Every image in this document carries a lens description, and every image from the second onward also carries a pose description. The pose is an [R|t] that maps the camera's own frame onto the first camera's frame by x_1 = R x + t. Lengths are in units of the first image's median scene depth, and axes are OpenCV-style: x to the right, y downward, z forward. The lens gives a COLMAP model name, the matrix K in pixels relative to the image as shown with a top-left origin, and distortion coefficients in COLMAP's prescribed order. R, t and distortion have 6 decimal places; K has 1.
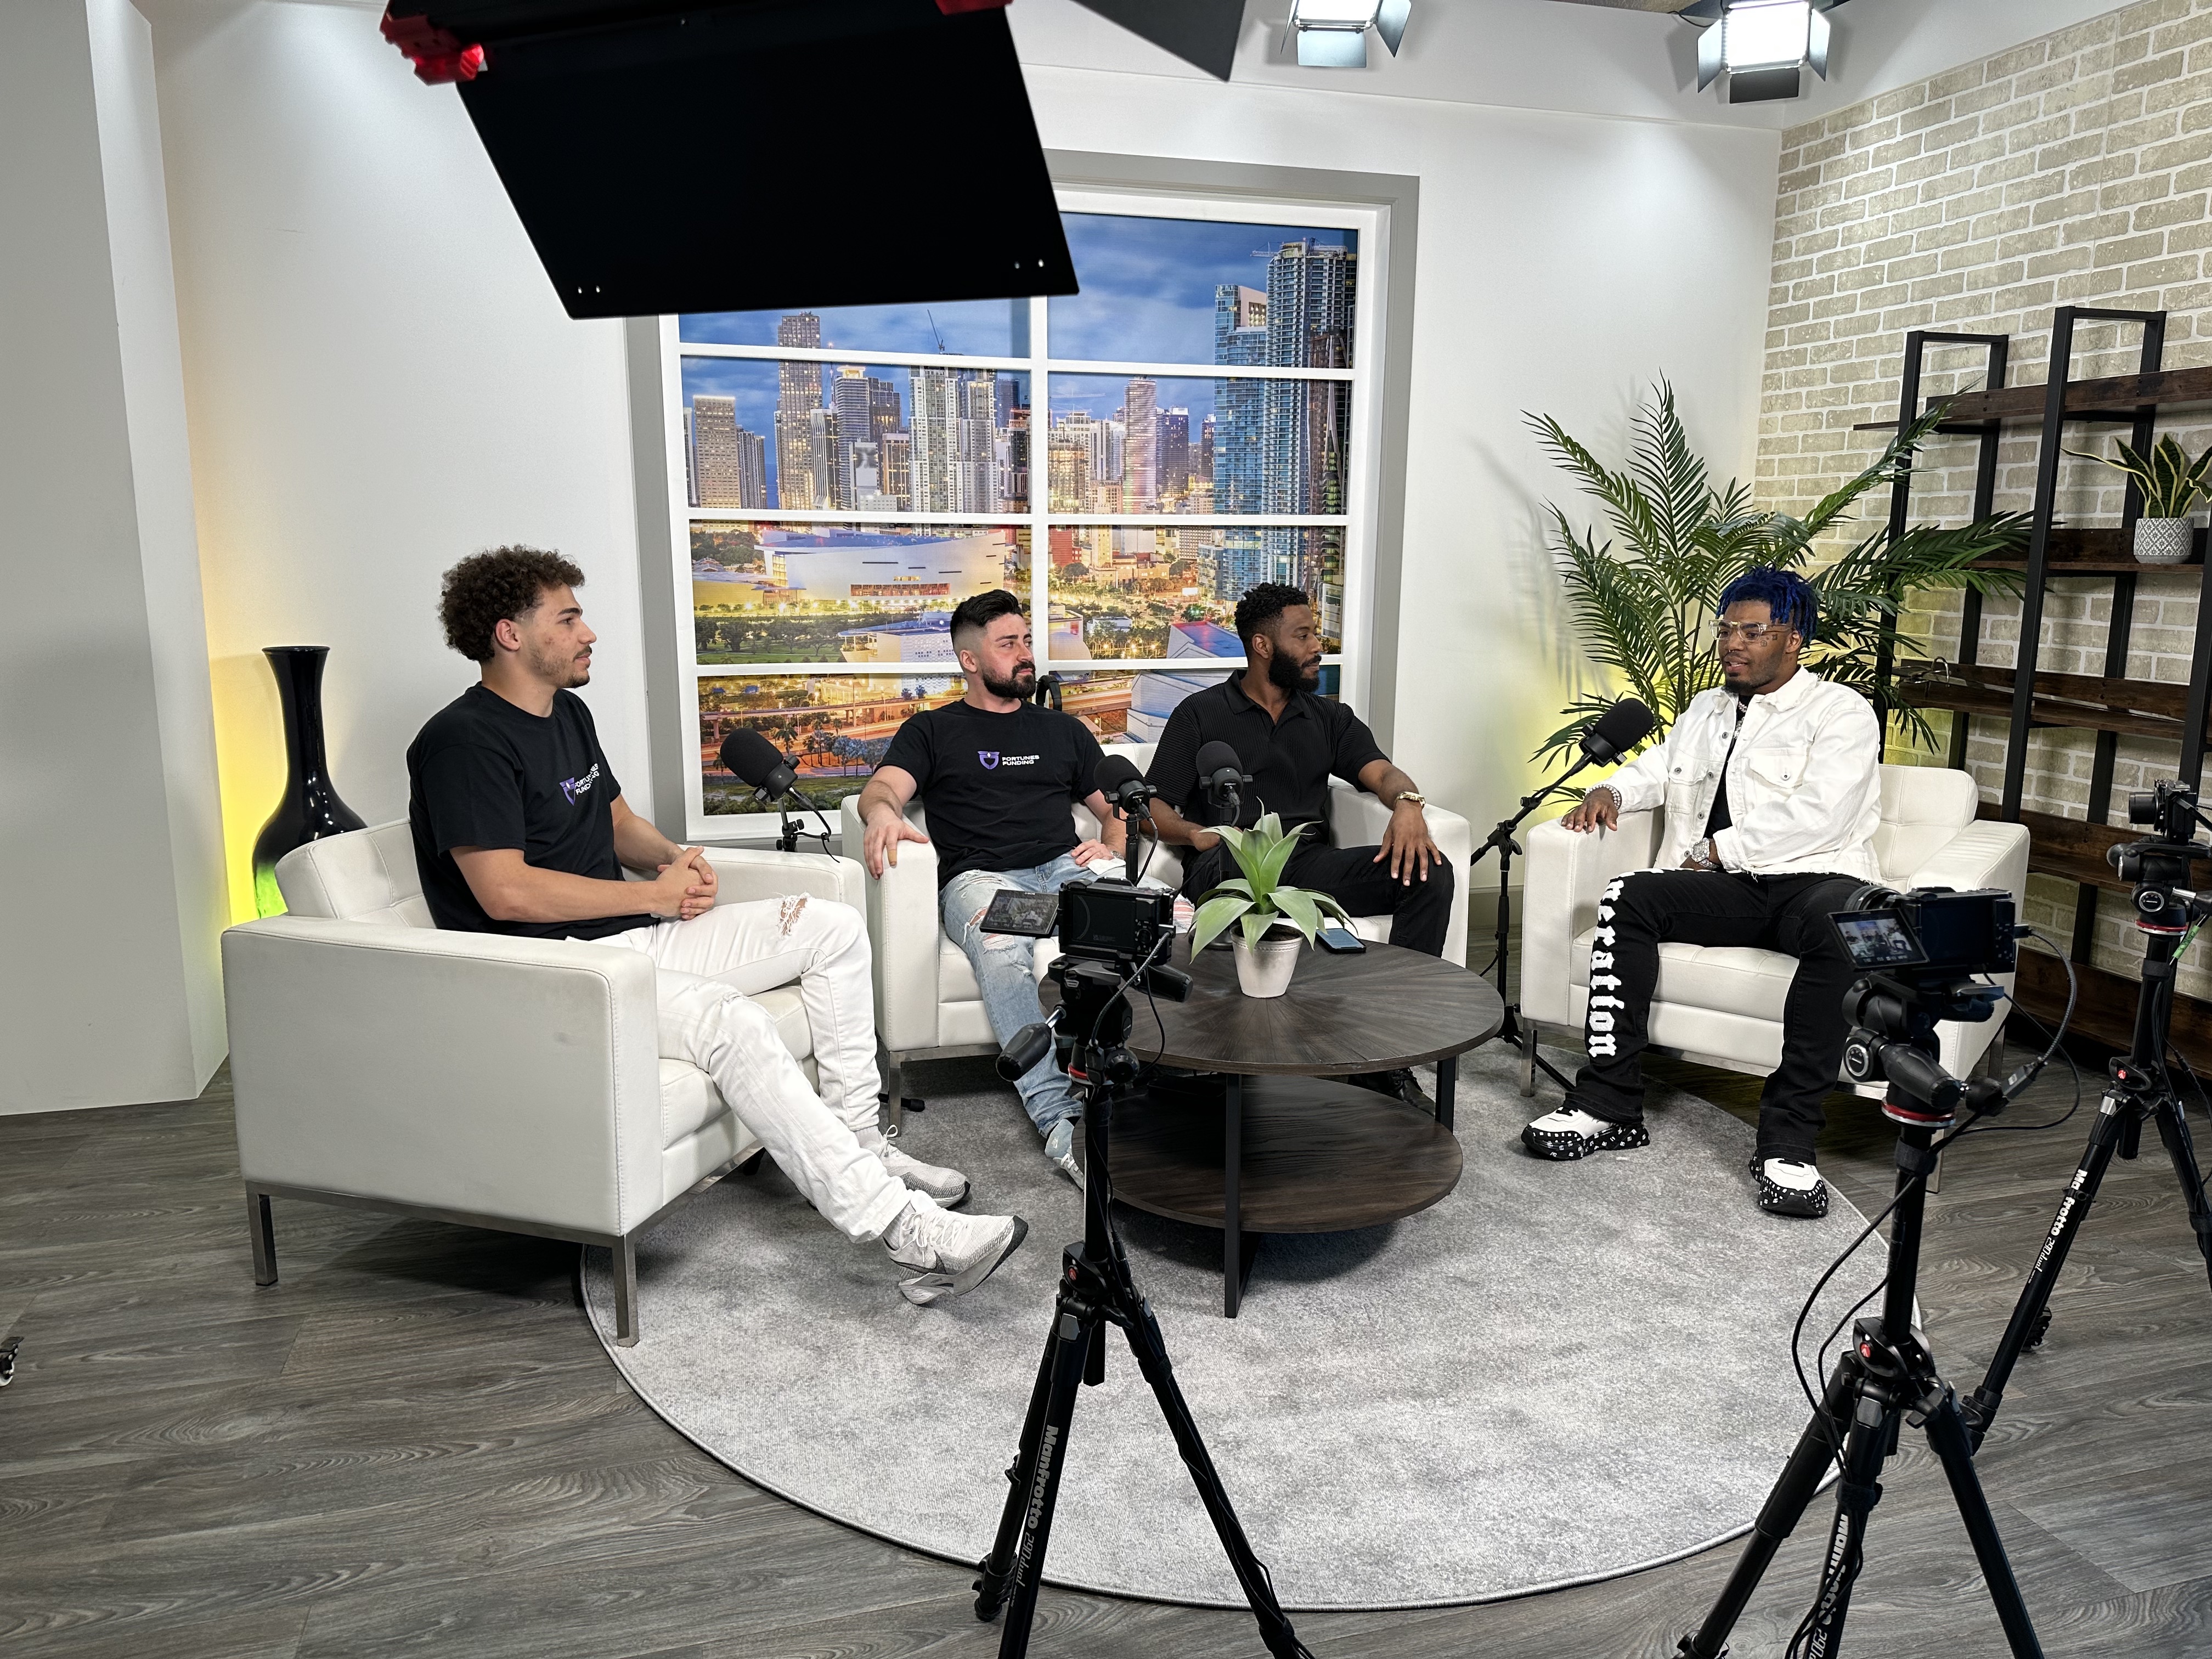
lens RADIAL K [[1562.0, 0, 1112.7], [0, 1562.0, 833.4], [0, 0, 1]] dist [0.075115, -0.083399]
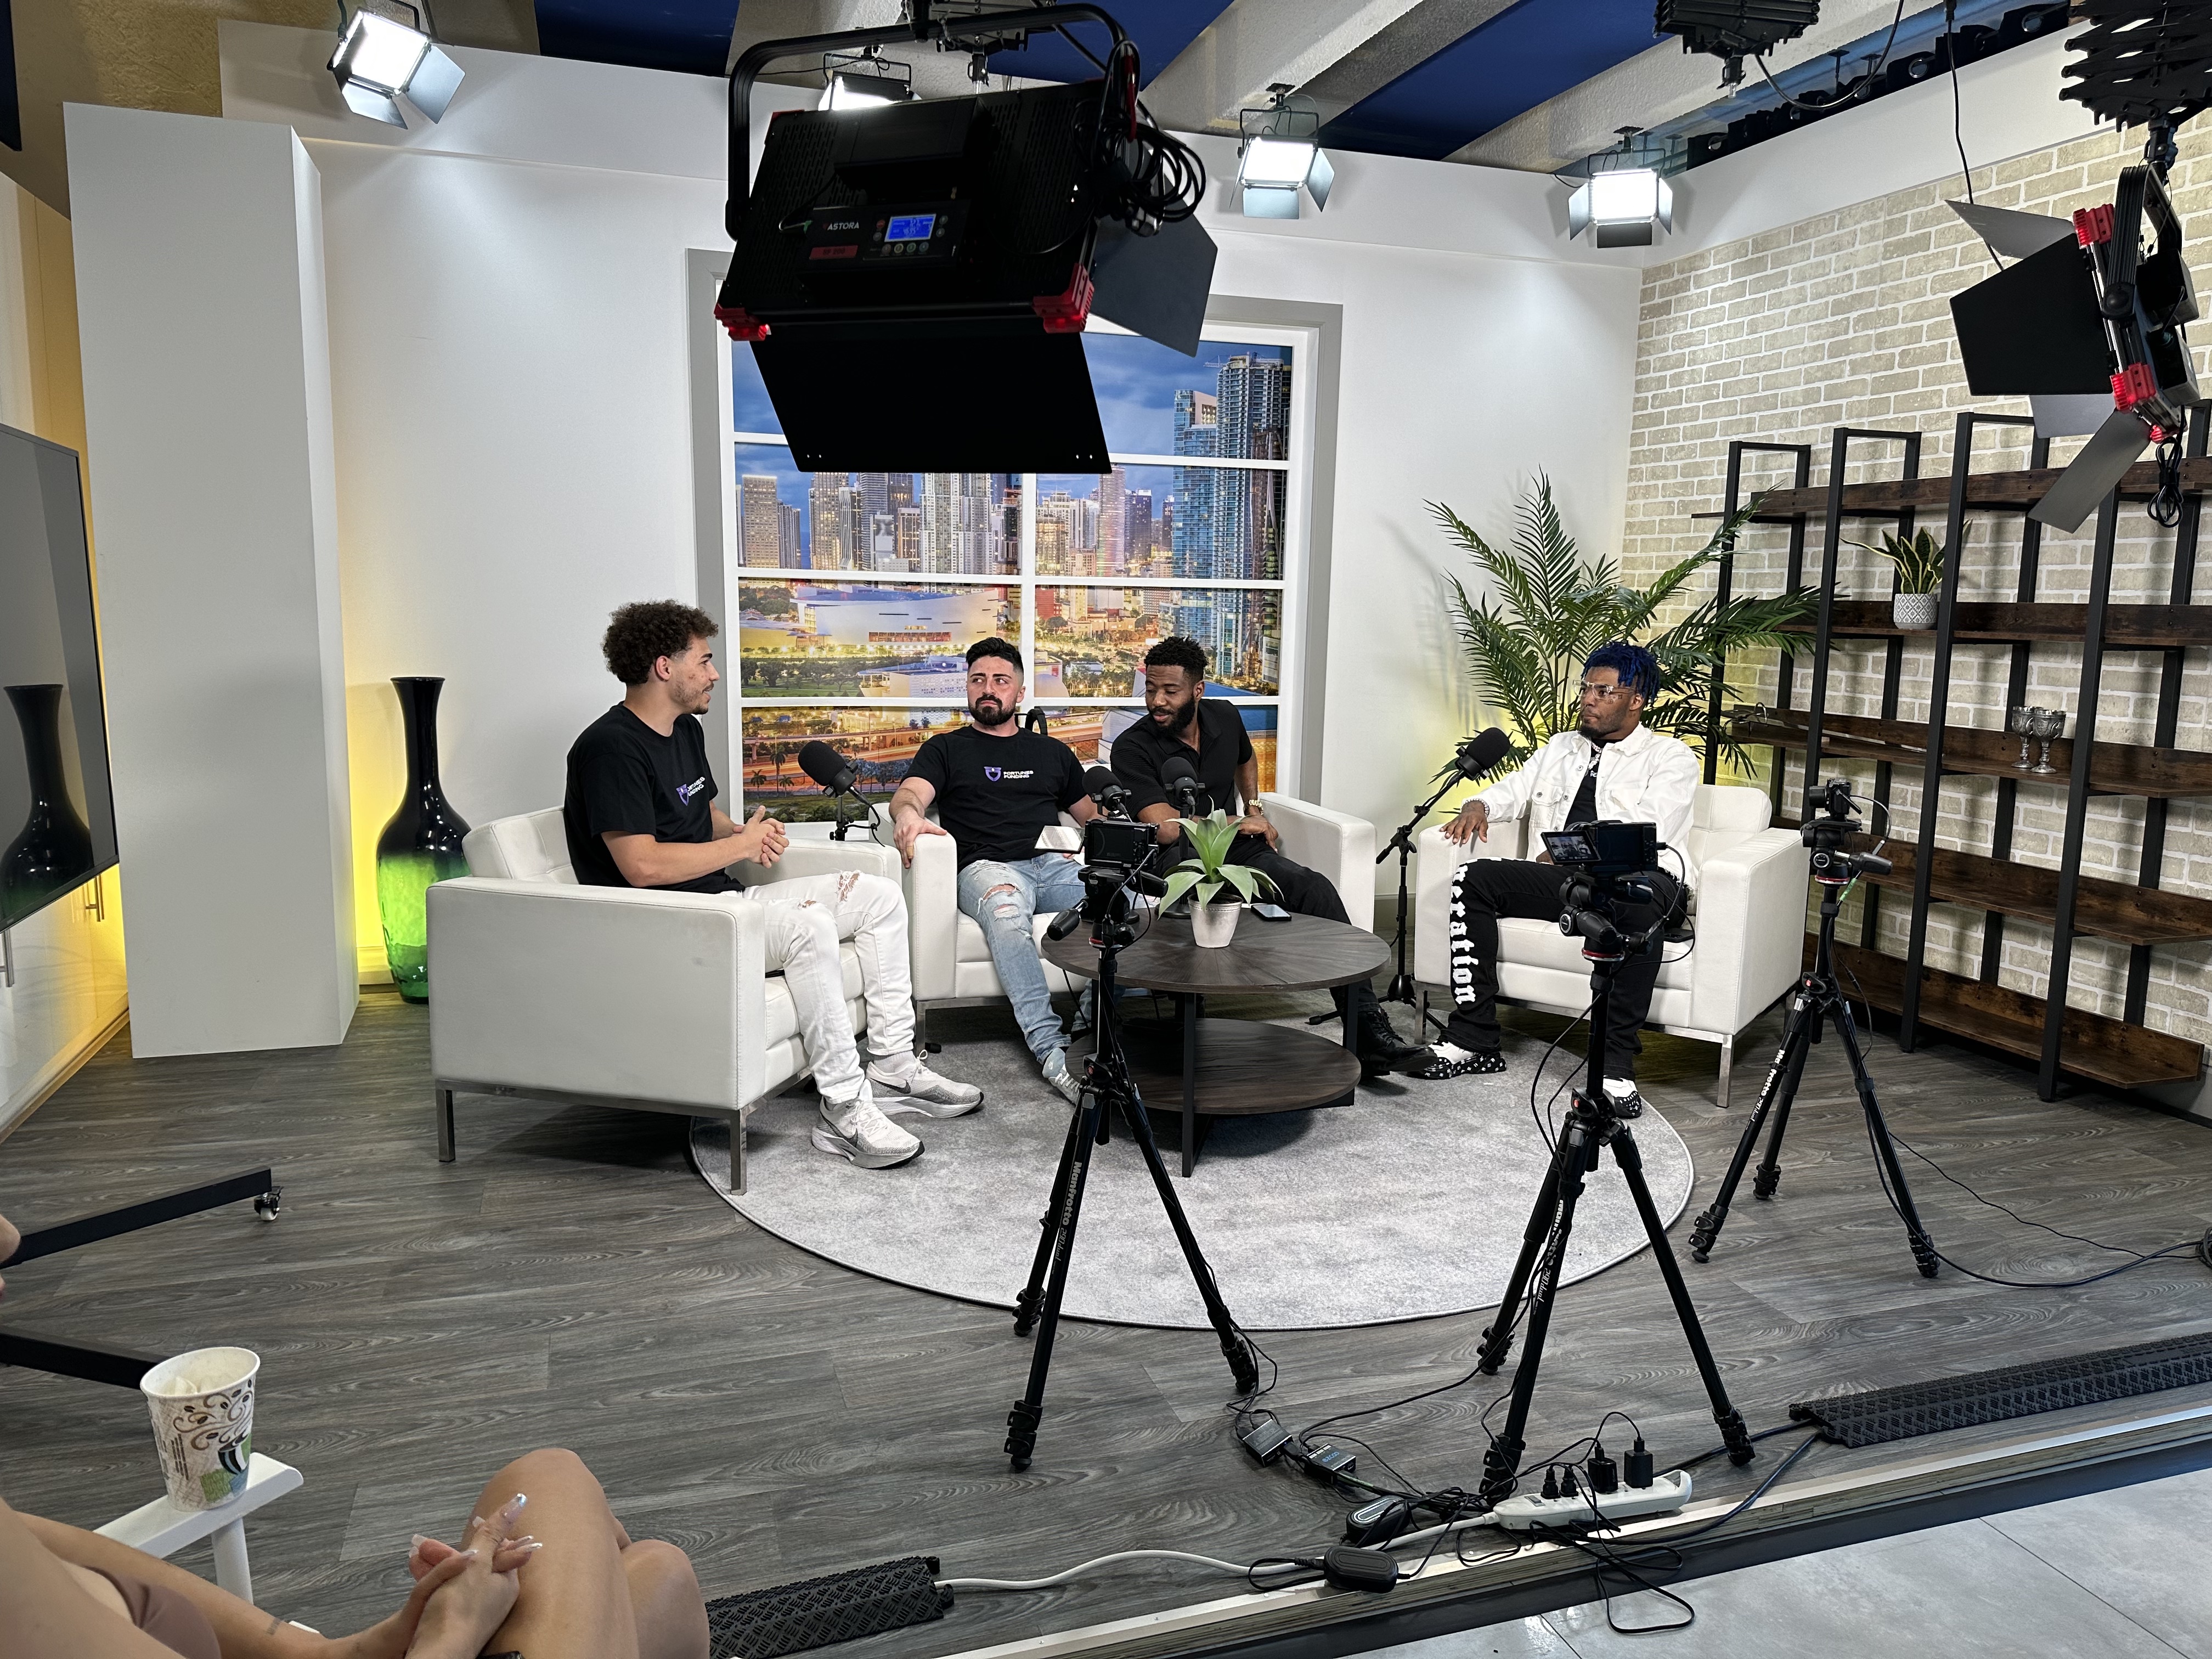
lens RADIAL K [[1562.0, 0, 1118.3], [0, 1562.0, 829.0], [0, 0, 1]] dist [0.075115, -0.083399]
pose [[0.999311, 0.008232, 0.036183, -0.019314], [-0.006964, 0.999362, -0.035030, 0.031823], [-0.036448, 0.034754, 0.998731, -0.195355]]
